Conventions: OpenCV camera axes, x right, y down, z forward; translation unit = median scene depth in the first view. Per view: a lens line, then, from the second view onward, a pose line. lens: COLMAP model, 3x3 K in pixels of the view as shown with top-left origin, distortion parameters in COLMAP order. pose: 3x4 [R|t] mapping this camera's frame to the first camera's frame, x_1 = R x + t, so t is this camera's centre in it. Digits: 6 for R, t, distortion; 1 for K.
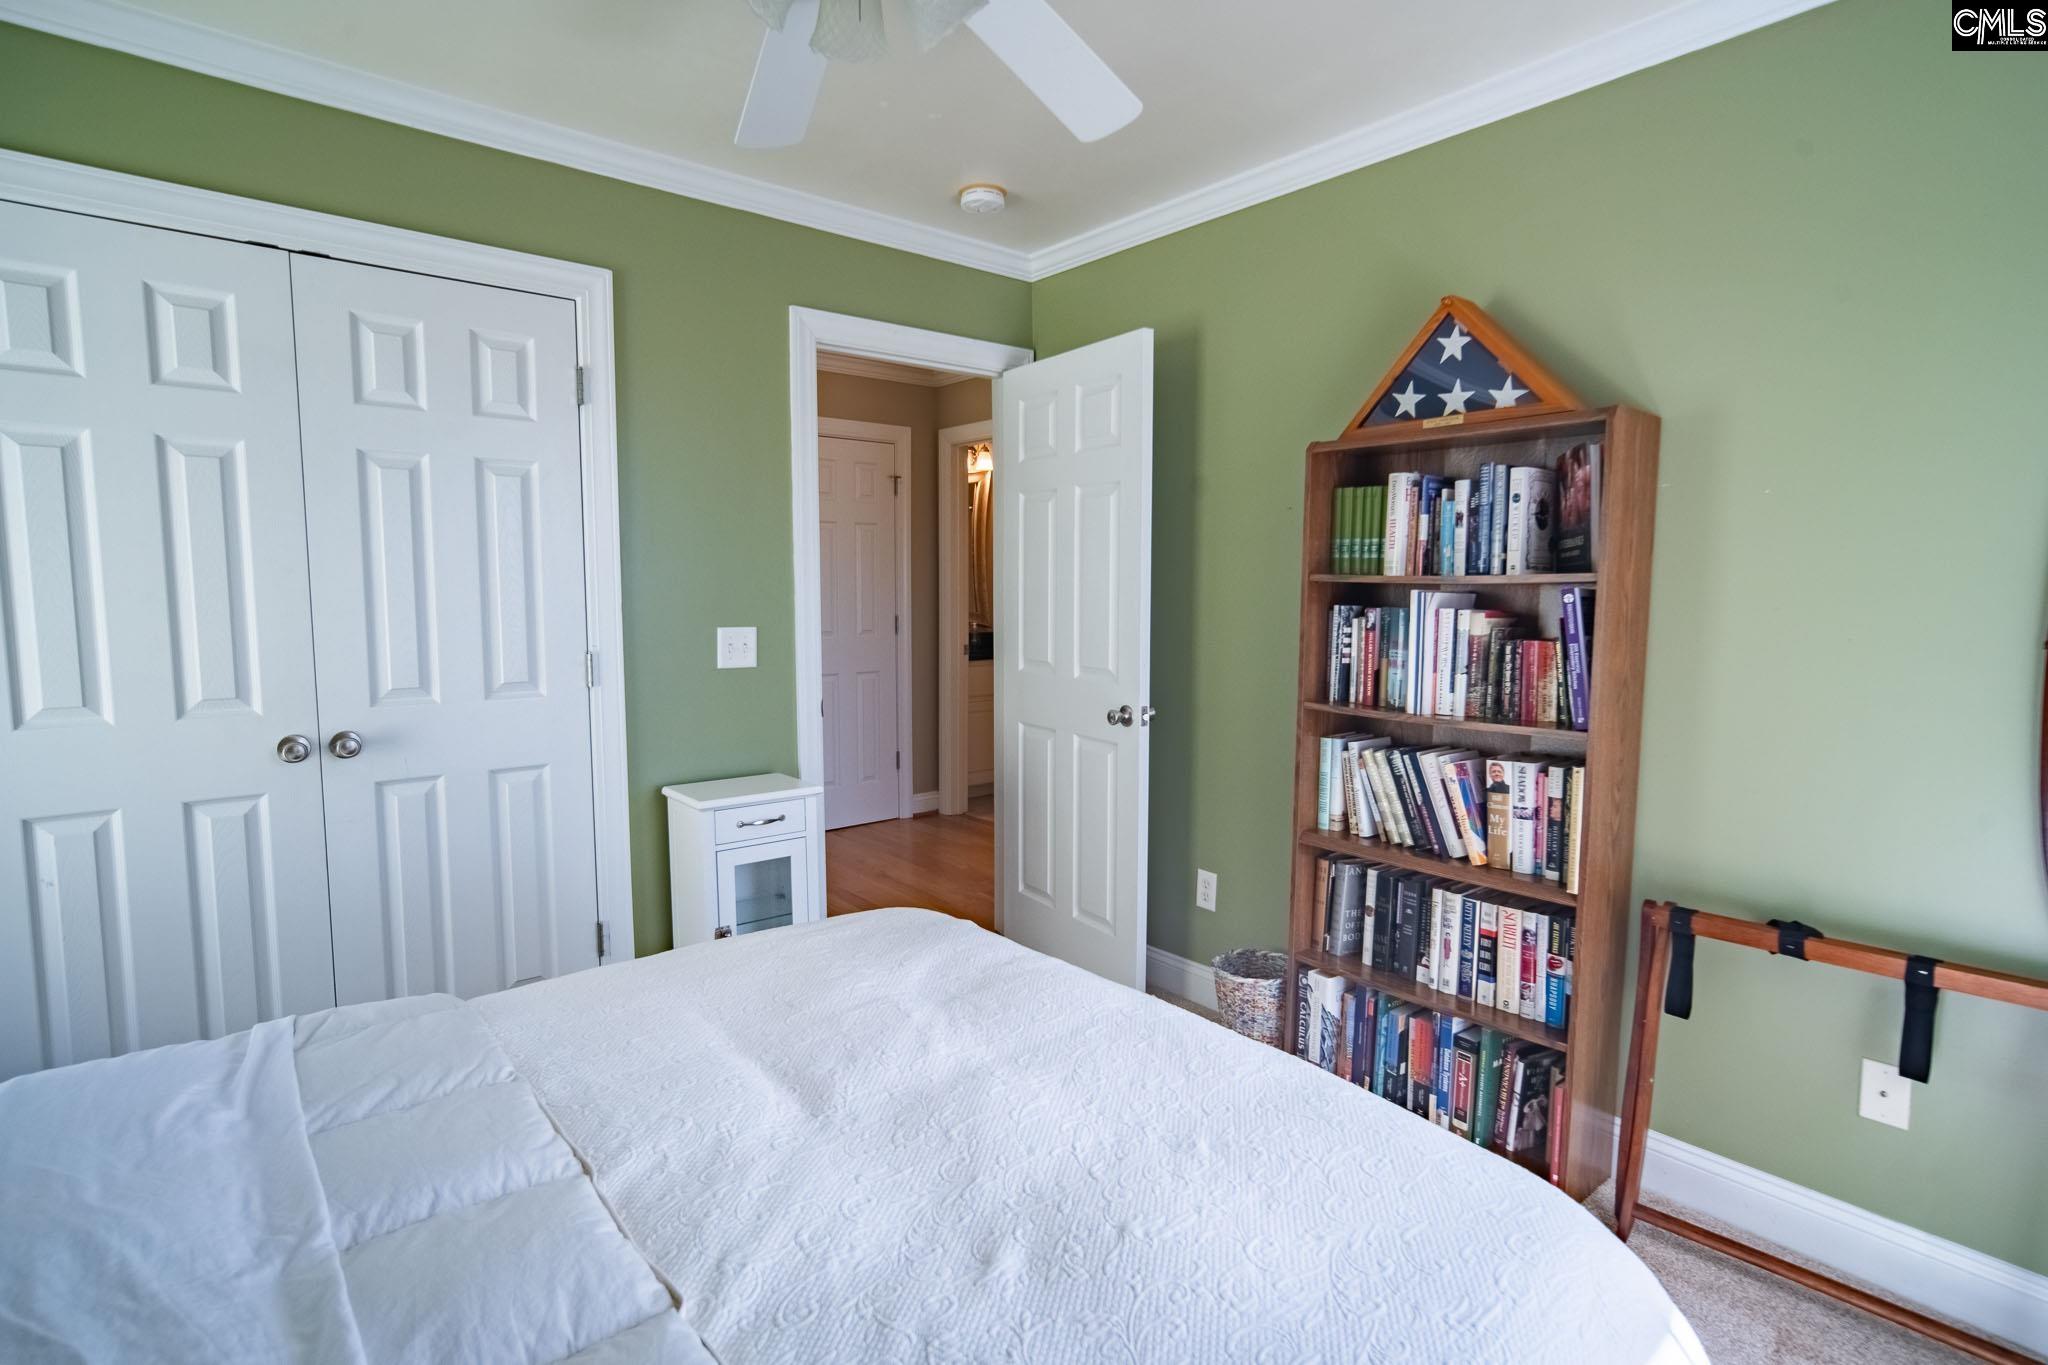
lens RADIAL K [[985.9, 0, 1013.6], [0, 985.9, 678.9], [0, 0, 1]] dist [-0.021478, 0.016724]
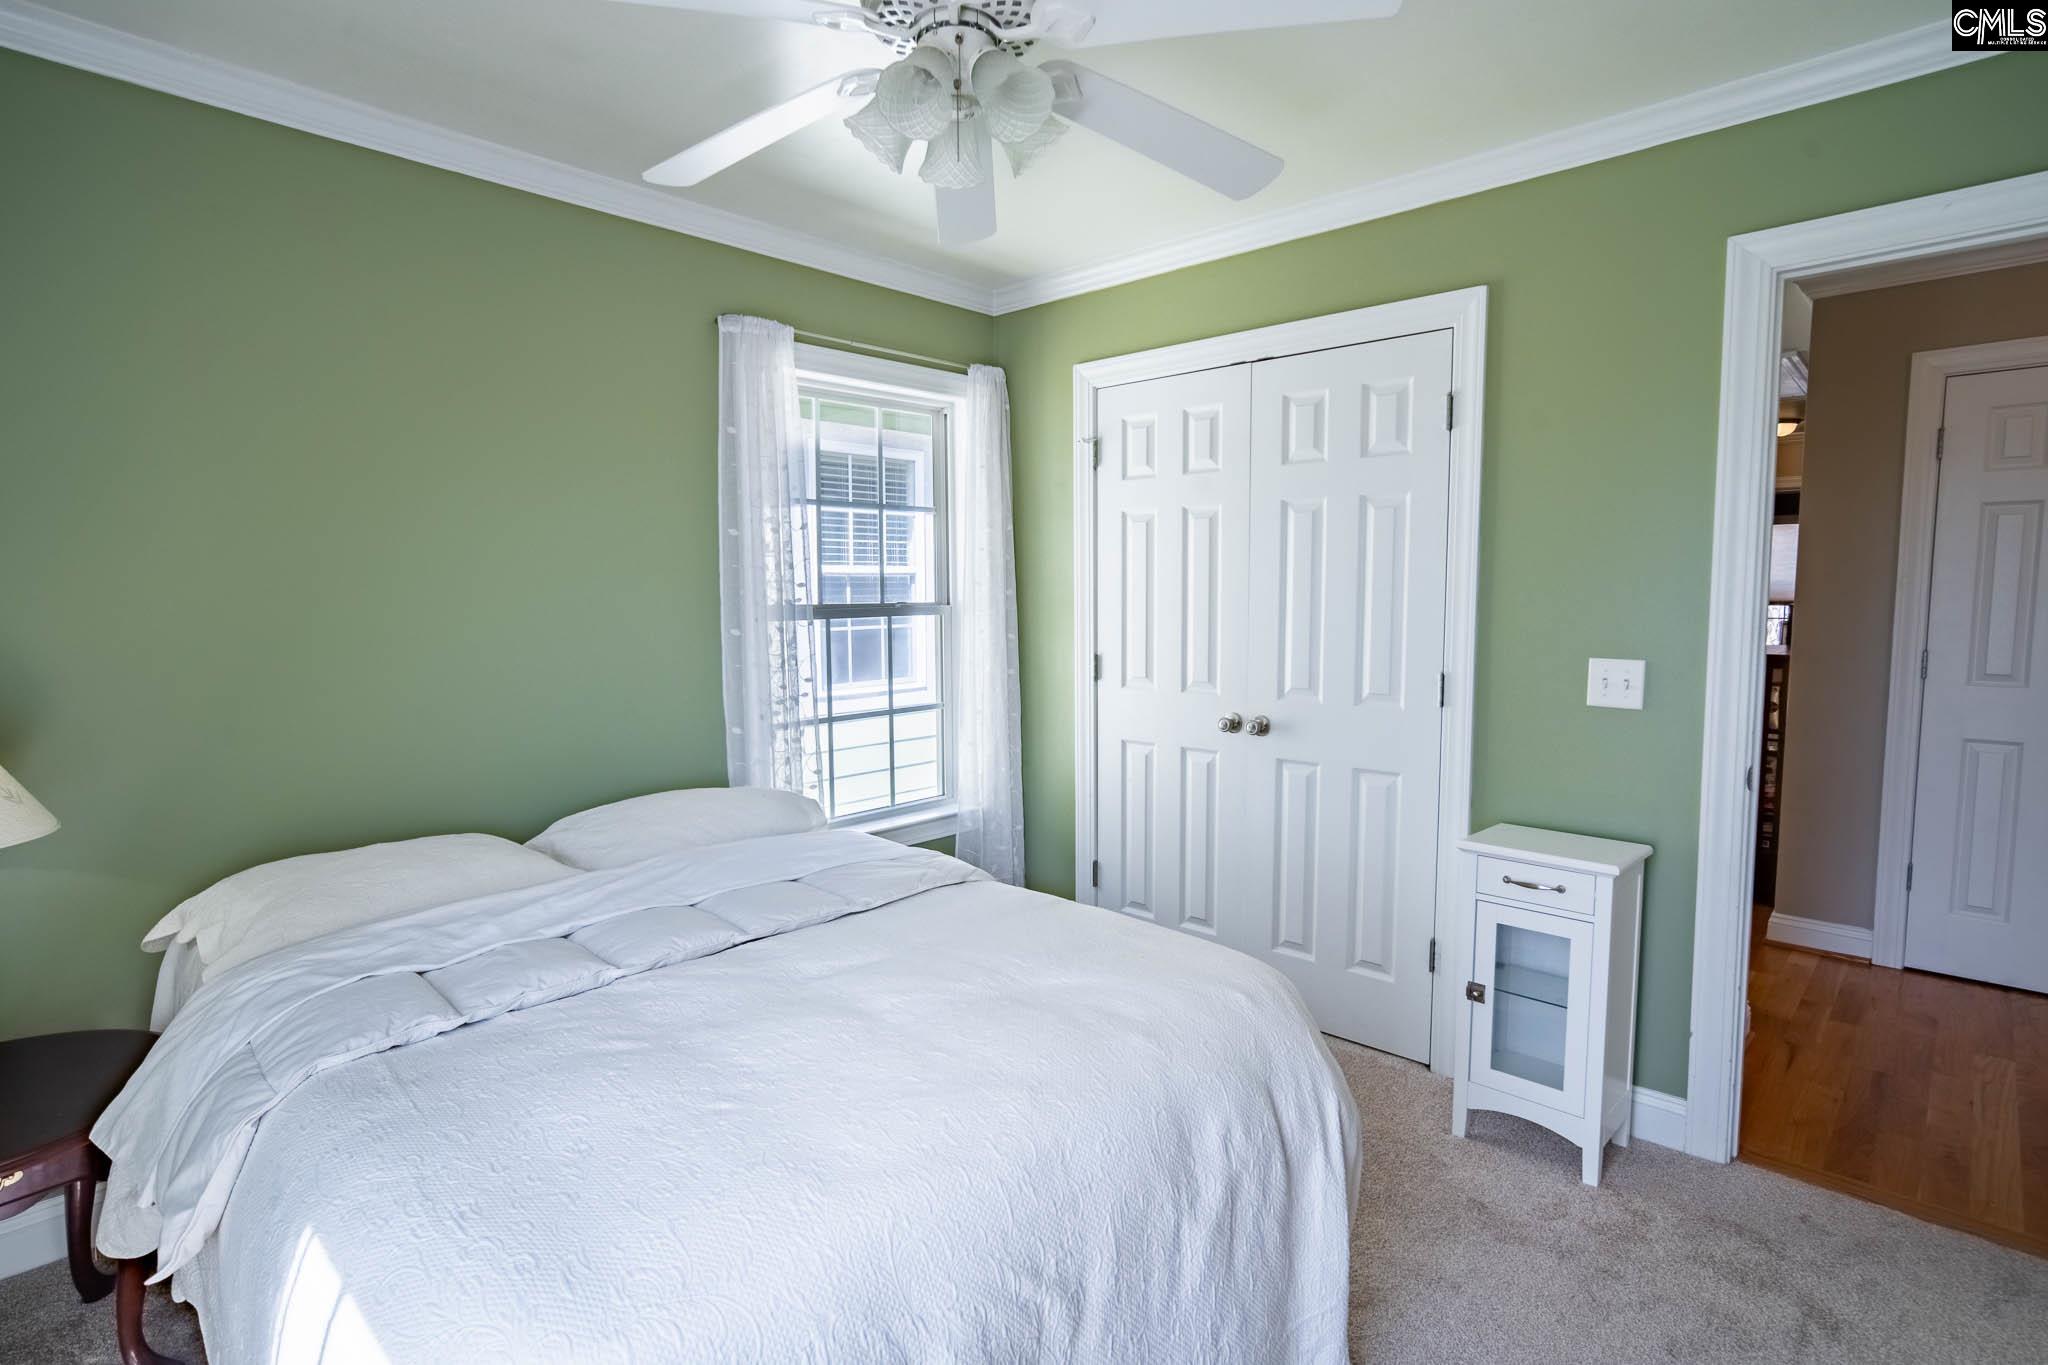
lens RADIAL K [[985.9, 0, 1013.6], [0, 985.9, 678.9], [0, 0, 1]] dist [-0.021478, 0.016724]
pose [[0.127888, 0.076042, -0.988869, 0.529719], [-0.103155, 0.992669, 0.062994, -0.040057], [0.986409, 0.093951, 0.134795, 0.442433]]
